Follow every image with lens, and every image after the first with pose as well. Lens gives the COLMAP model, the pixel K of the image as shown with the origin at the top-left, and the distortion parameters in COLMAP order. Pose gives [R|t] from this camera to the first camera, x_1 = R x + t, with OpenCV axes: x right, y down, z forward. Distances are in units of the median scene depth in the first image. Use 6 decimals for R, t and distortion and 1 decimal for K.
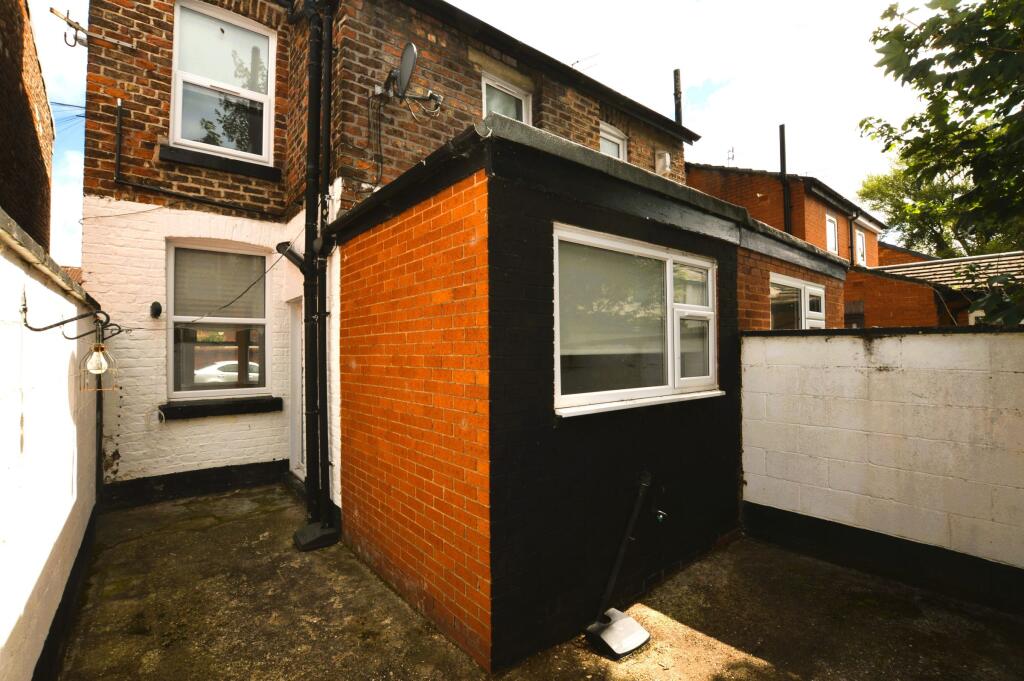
lens RADIAL K [[466.9, 0, 512.7], [0, 466.9, 343.0], [0, 0, 1]] dist [-0.025239, 0.001739]
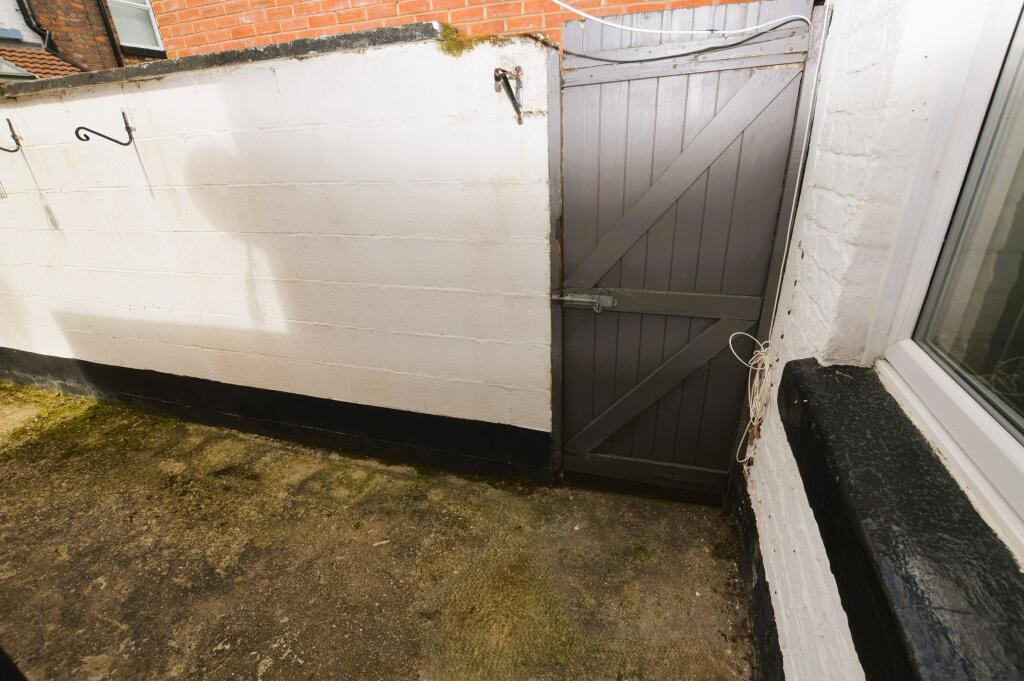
lens RADIAL K [[466.9, 0, 513.6], [0, 466.9, 344.4], [0, 0, 1]] dist [-0.025239, 0.001739]
pose [[-0.832297, 0.272478, -0.482739, -0.800232], [0.062639, 0.911504, 0.406494, 0.030553], [0.550779, 0.308085, -0.775710, 1.727939]]
